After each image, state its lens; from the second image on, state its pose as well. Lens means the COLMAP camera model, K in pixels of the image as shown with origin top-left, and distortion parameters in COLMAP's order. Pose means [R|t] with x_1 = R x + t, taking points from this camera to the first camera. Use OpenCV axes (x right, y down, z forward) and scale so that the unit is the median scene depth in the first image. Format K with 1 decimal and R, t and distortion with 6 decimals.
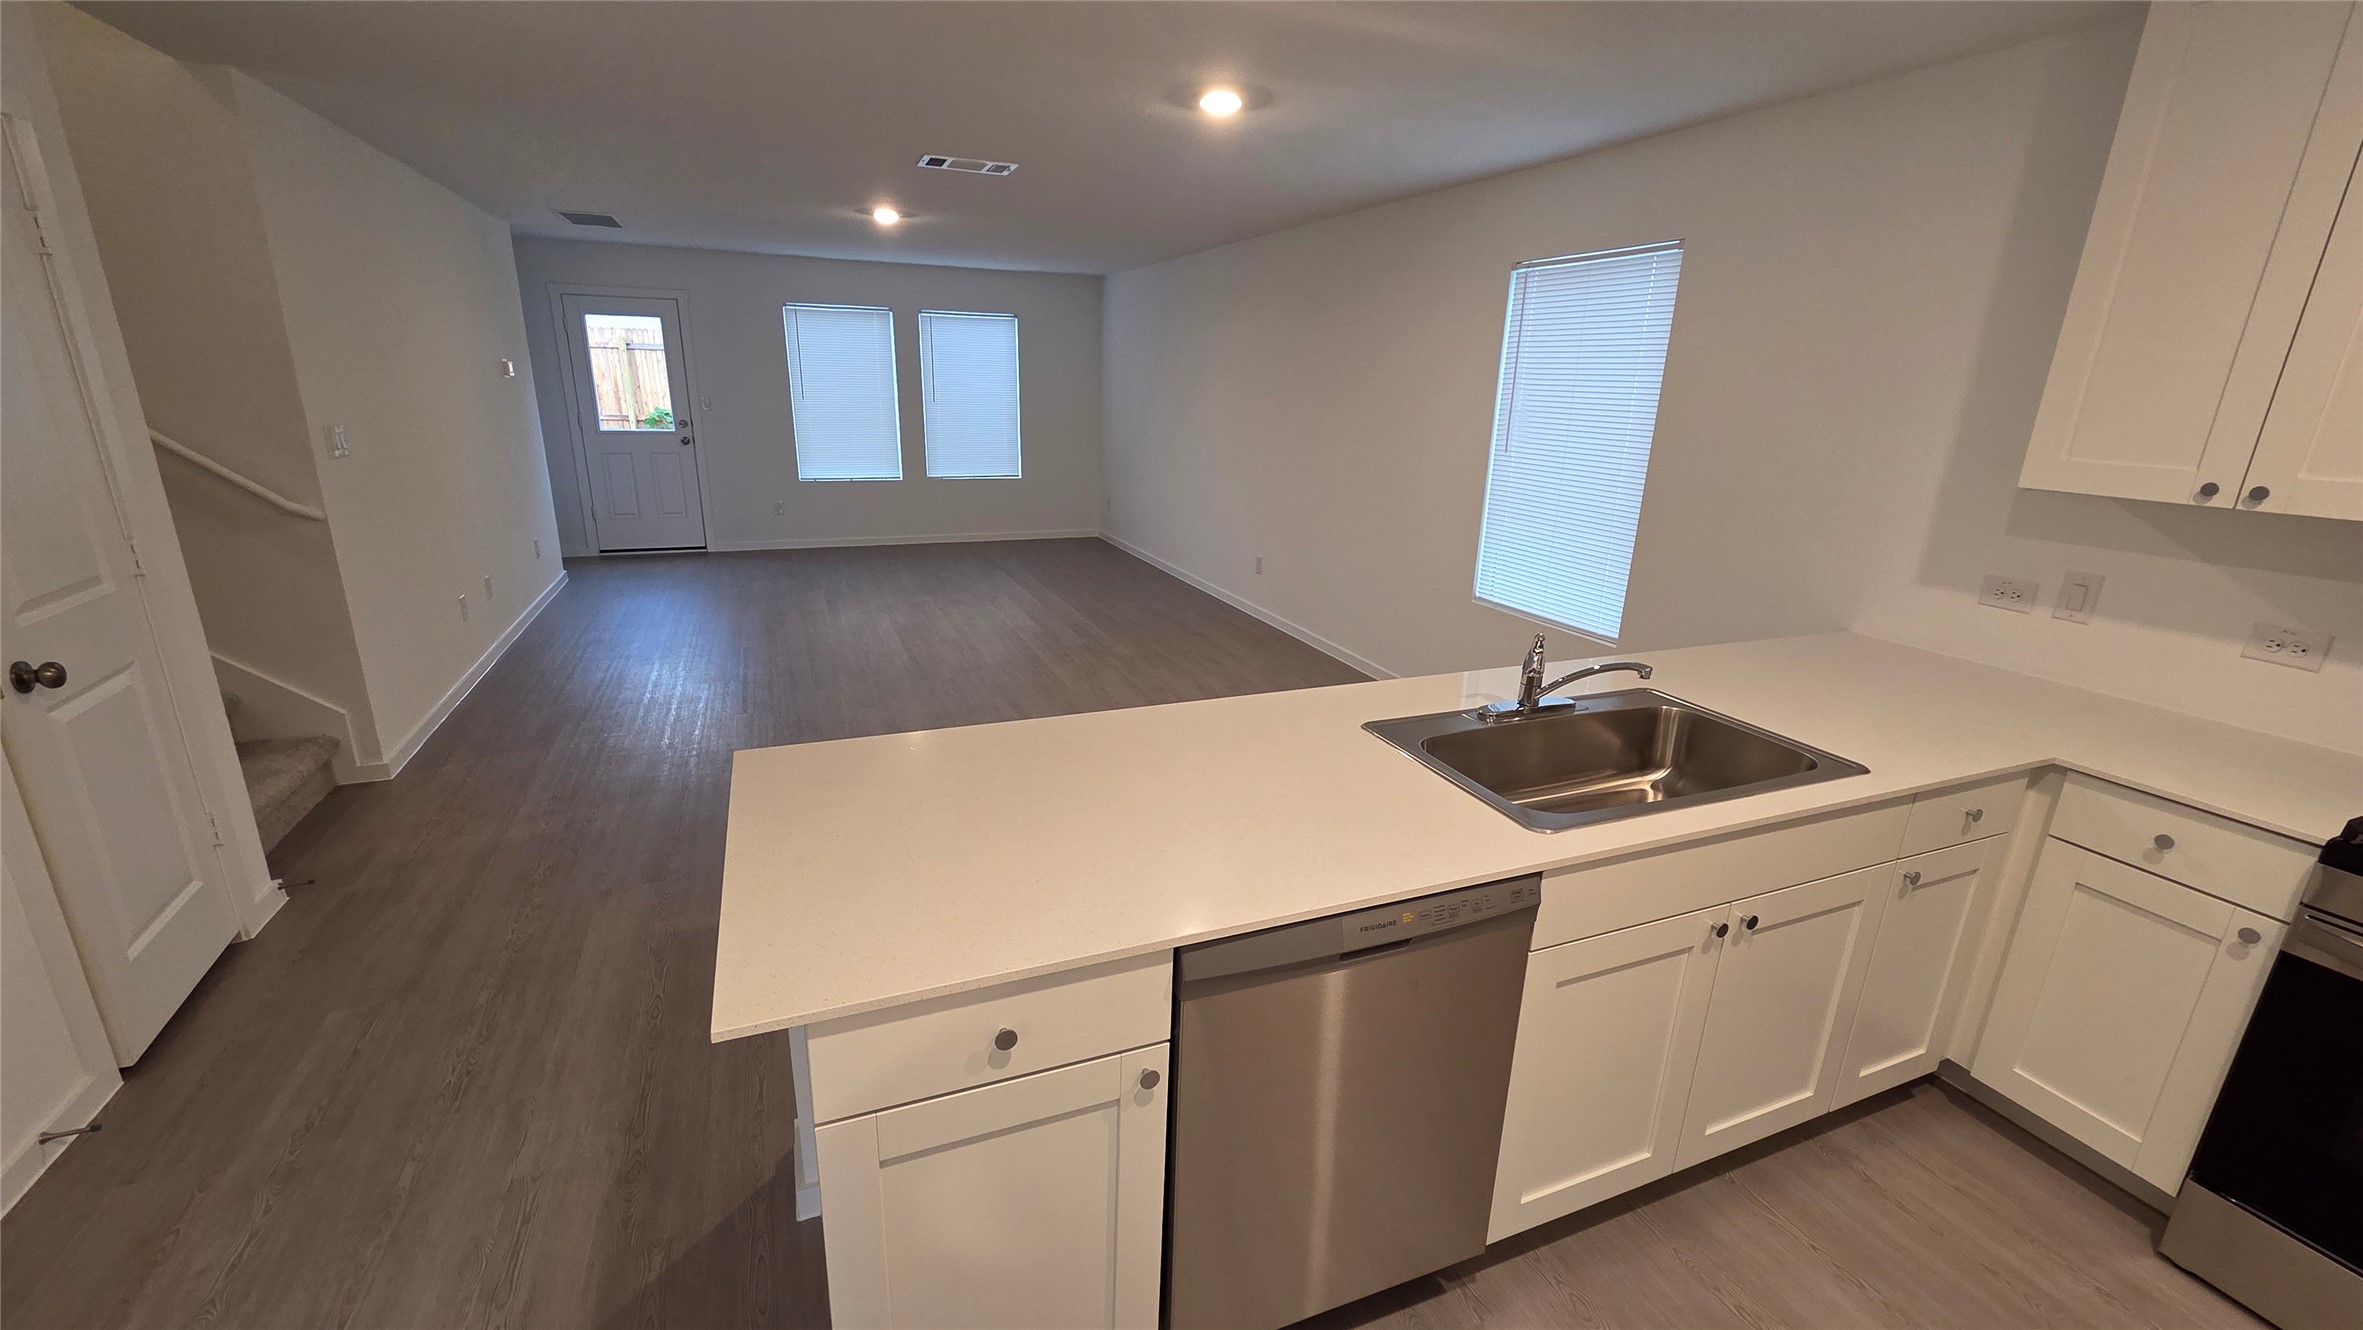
lens RADIAL K [[959.3, 0, 1187.8], [0, 959.3, 676.7], [0, 0, 1]] dist [-0.001354, 0.000105]
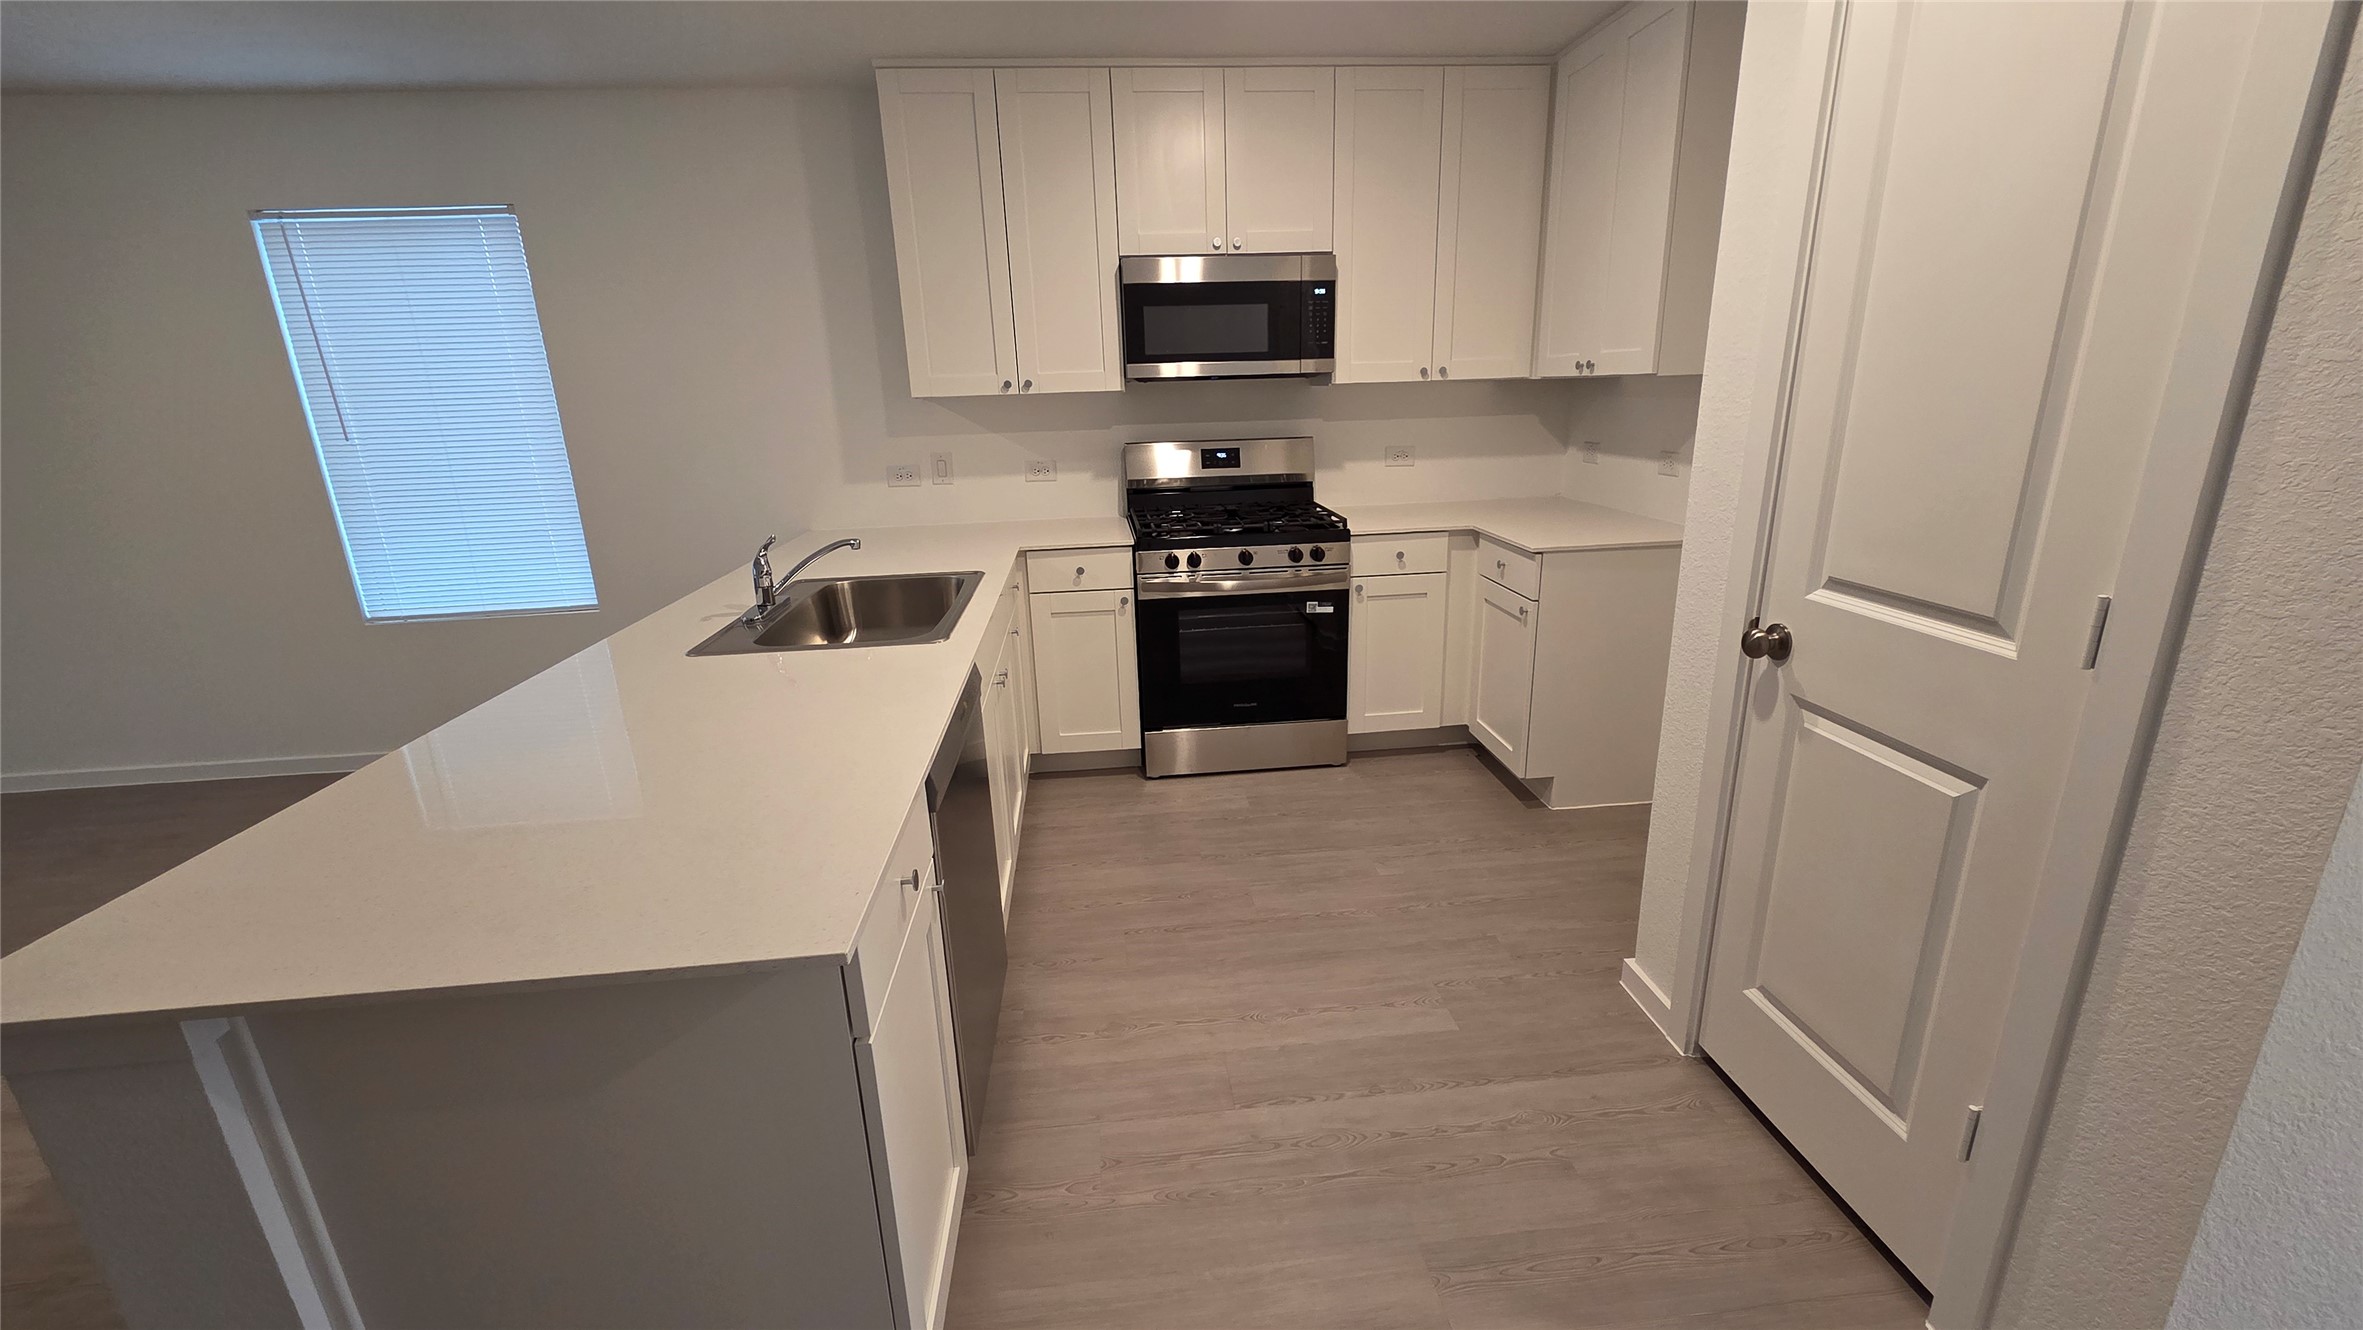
lens RADIAL K [[959.3, 0, 1196.8], [0, 959.3, 669.3], [0, 0, 1]] dist [-0.001354, 0.000105]
pose [[0.286692, -0.313099, 0.905415, -0.535144], [0.323932, 0.921104, 0.215953, 0.018024], [-0.901596, 0.231381, 0.365496, 0.140737]]
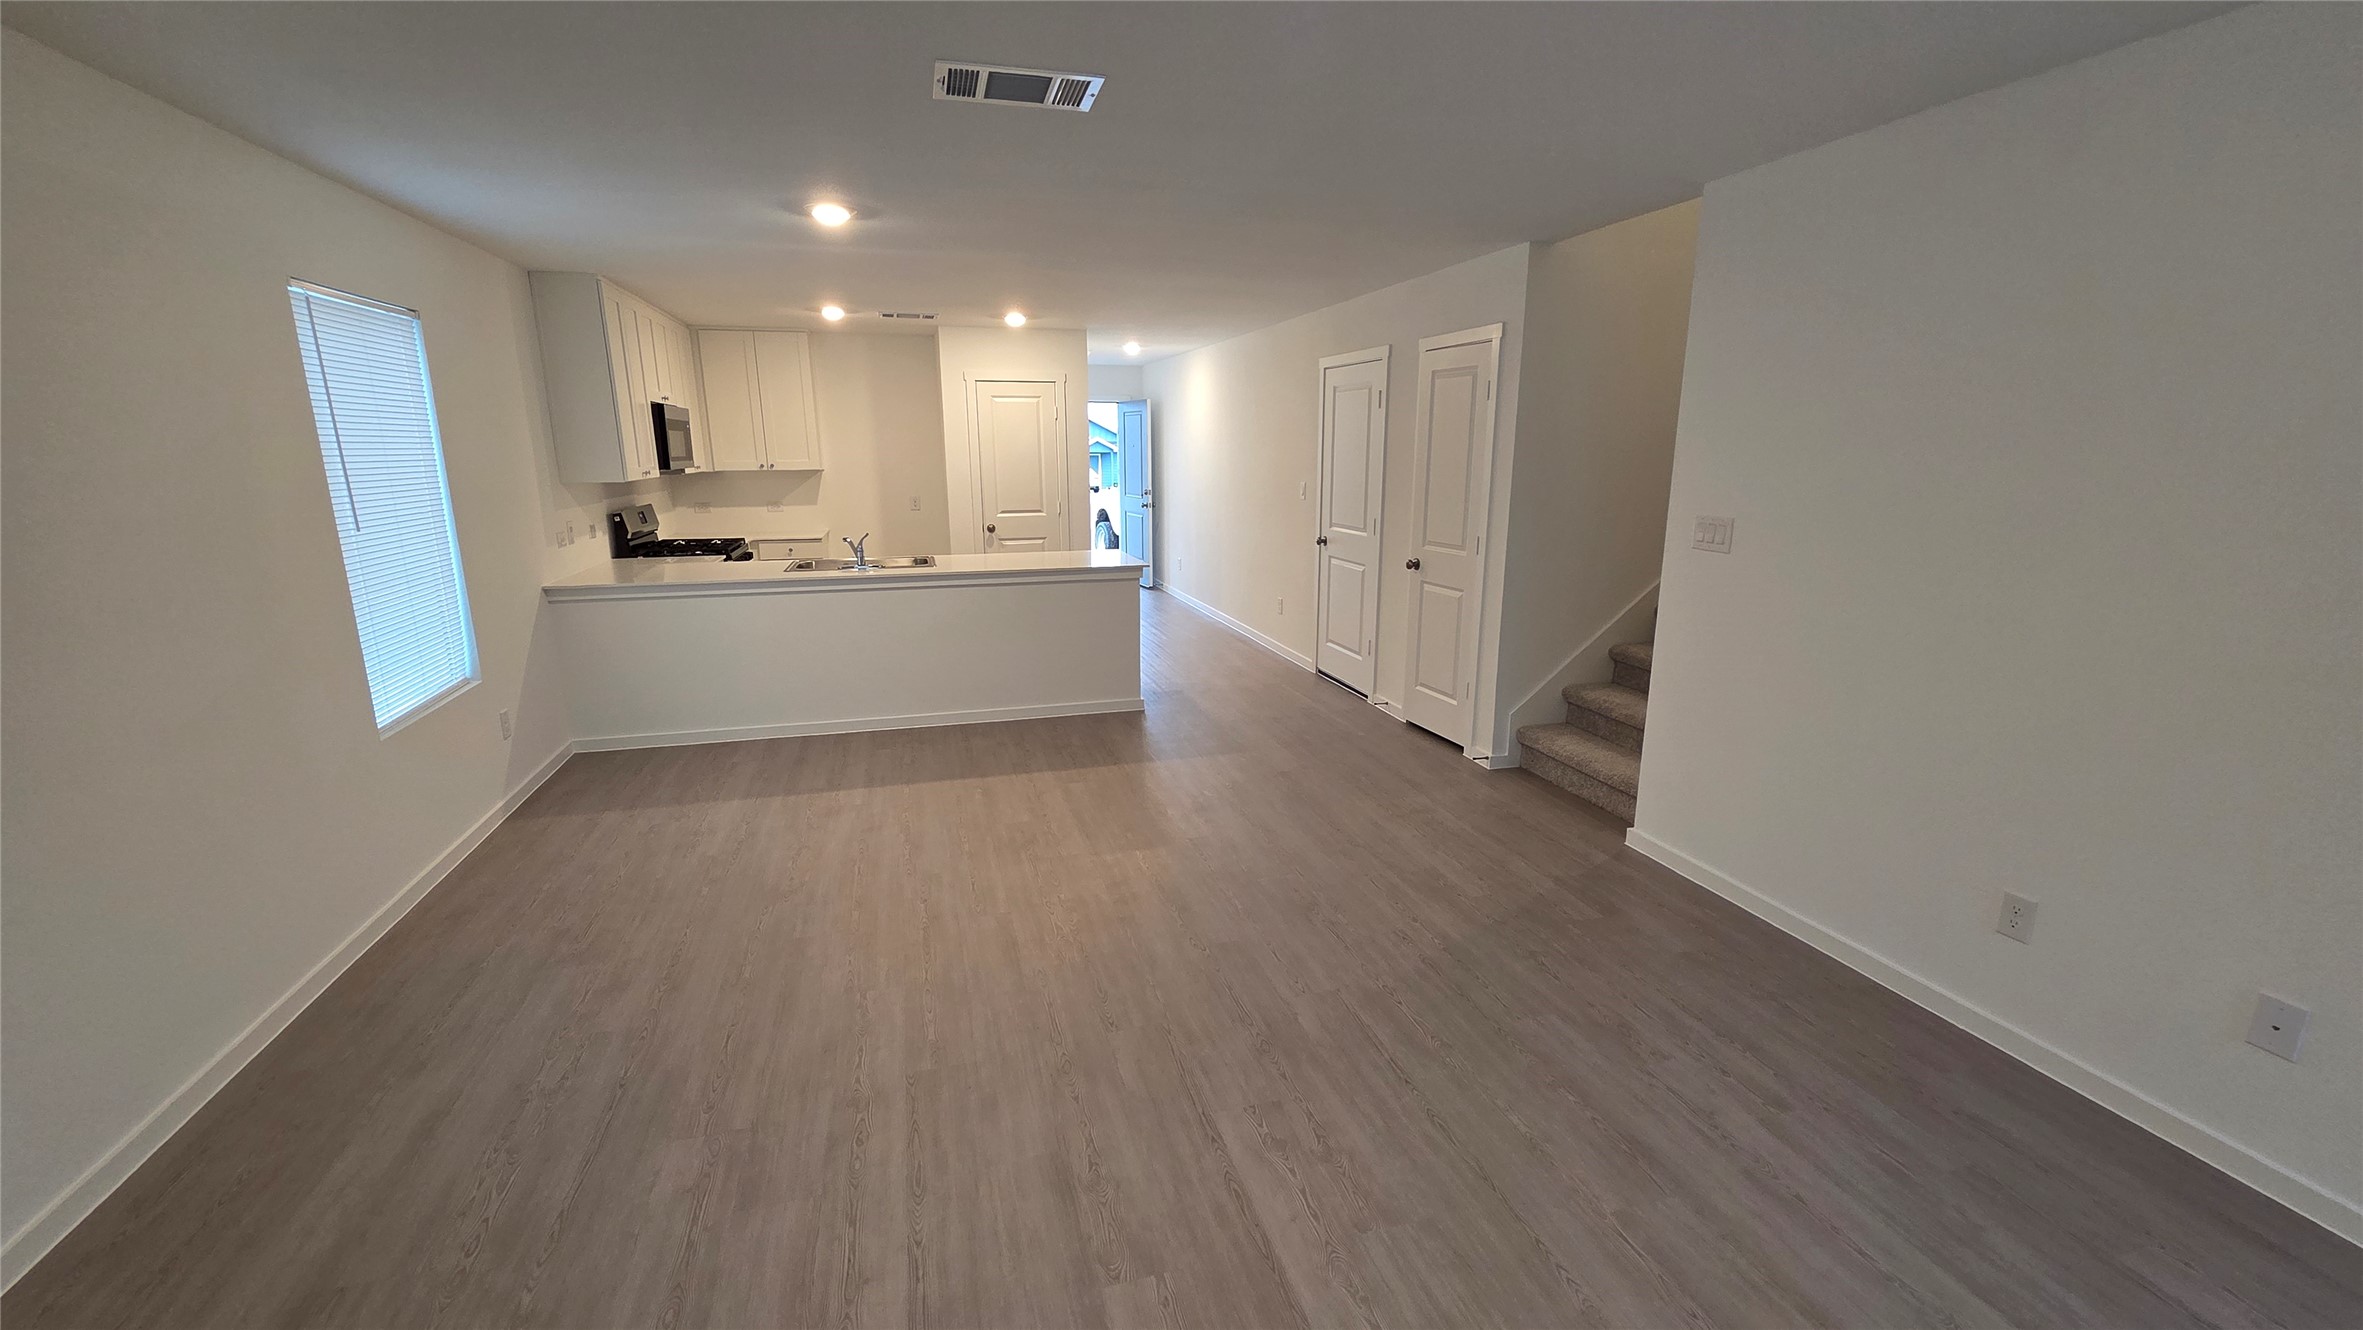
lens RADIAL K [[959.3, 0, 1186.7], [0, 959.3, 671.2], [0, 0, 1]] dist [-0.001354, 0.000105]
pose [[-0.992906, -0.052440, 0.106718, -0.789572], [0.009312, 0.860450, 0.509450, -1.015235], [-0.118541, 0.506829, -0.853857, 3.189693]]
